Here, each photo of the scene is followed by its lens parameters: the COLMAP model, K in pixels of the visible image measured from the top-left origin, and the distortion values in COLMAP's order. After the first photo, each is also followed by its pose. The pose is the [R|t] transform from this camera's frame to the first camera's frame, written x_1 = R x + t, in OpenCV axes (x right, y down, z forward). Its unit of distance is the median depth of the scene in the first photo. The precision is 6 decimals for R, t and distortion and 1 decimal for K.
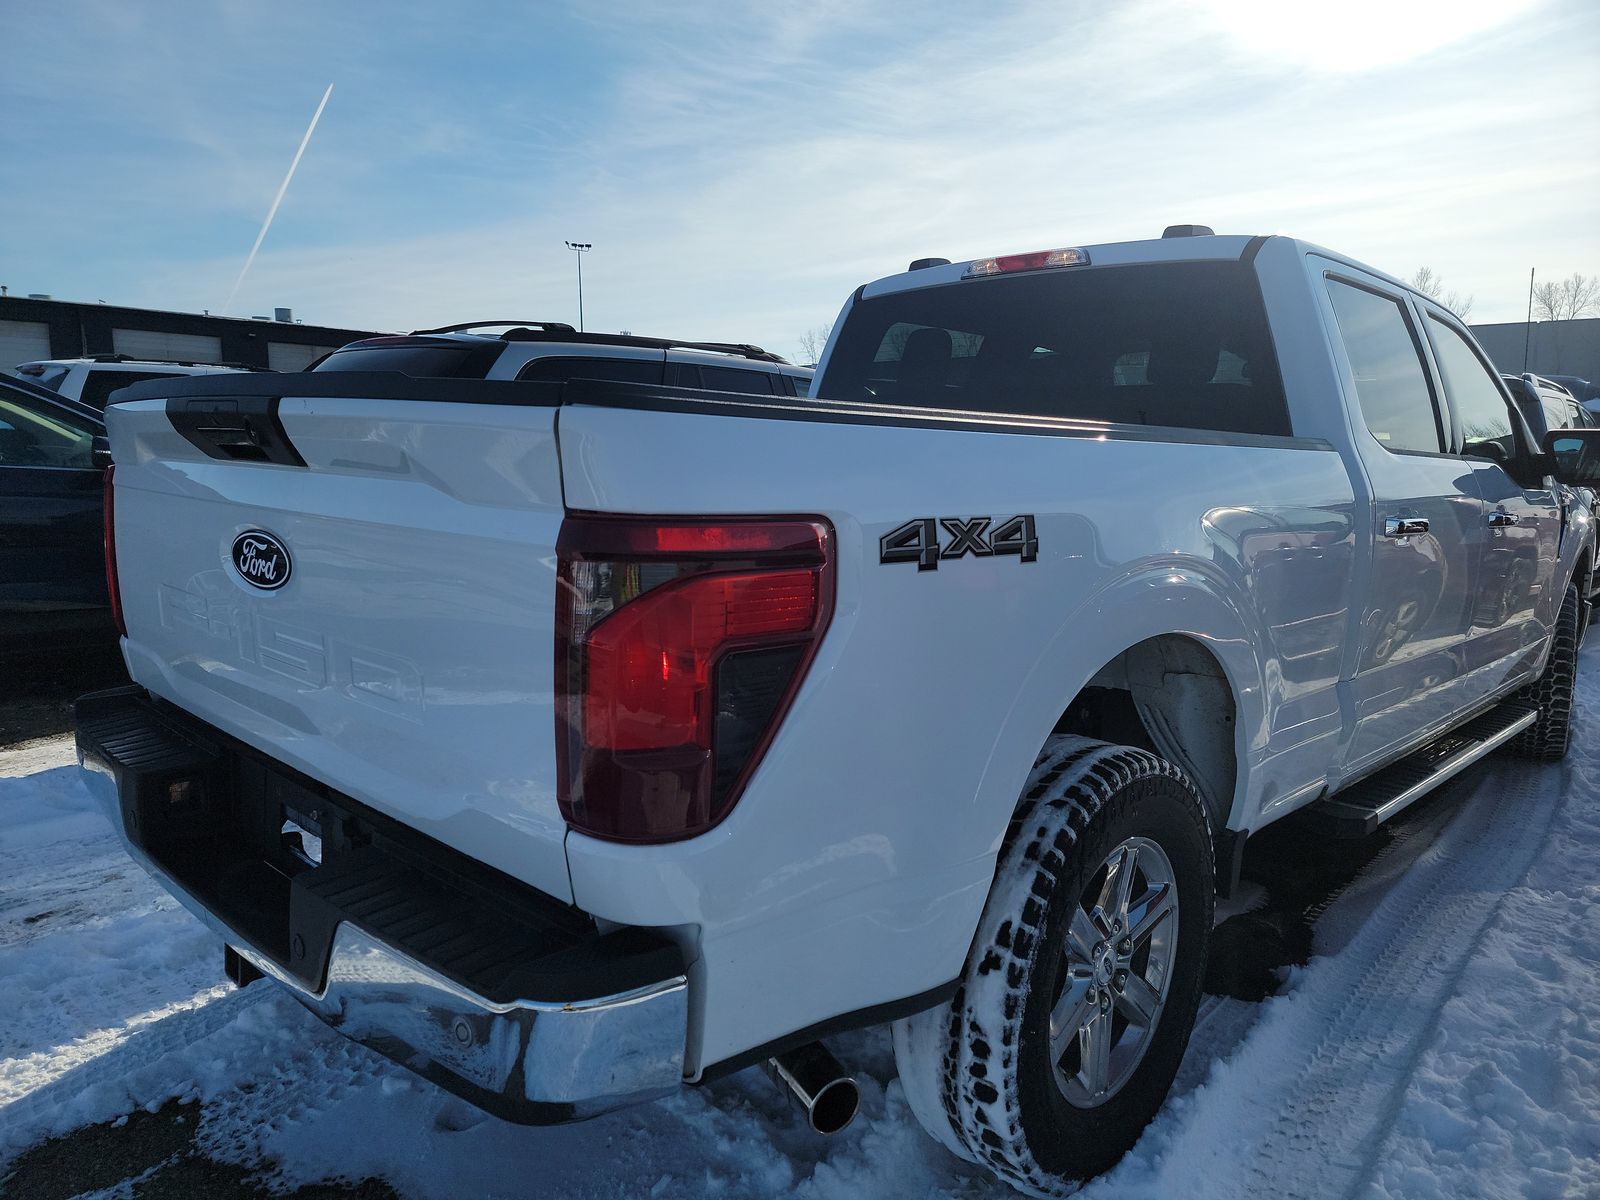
lens RADIAL K [[1132.0, 0, 801.5], [0, 1132.0, 598.6], [0, 0, 1]] dist [0.088823, -0.080617]
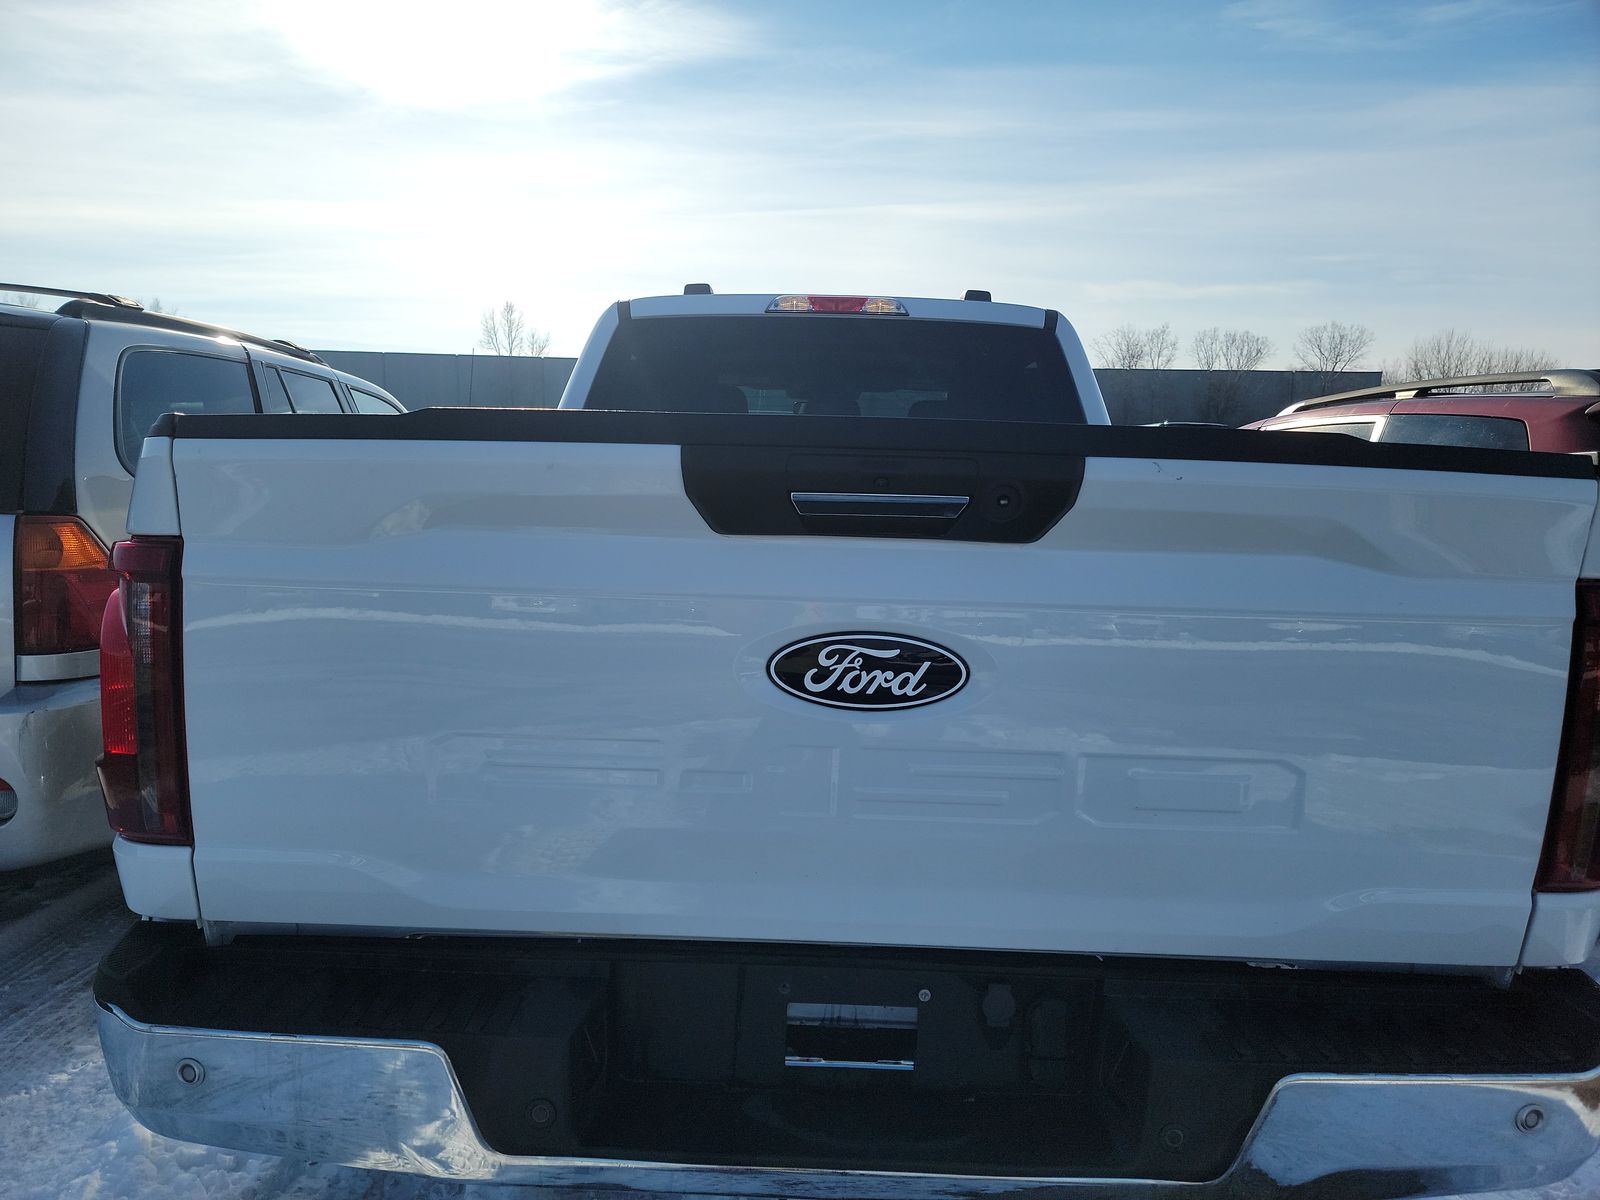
lens RADIAL K [[1132.0, 0, 801.5], [0, 1132.0, 598.6], [0, 0, 1]] dist [0.088823, -0.080617]
pose [[0.712560, -0.079058, 0.697143, -0.558341], [0.085287, 0.996023, 0.025778, -0.056891], [-0.696408, 0.041089, 0.716468, 0.288907]]
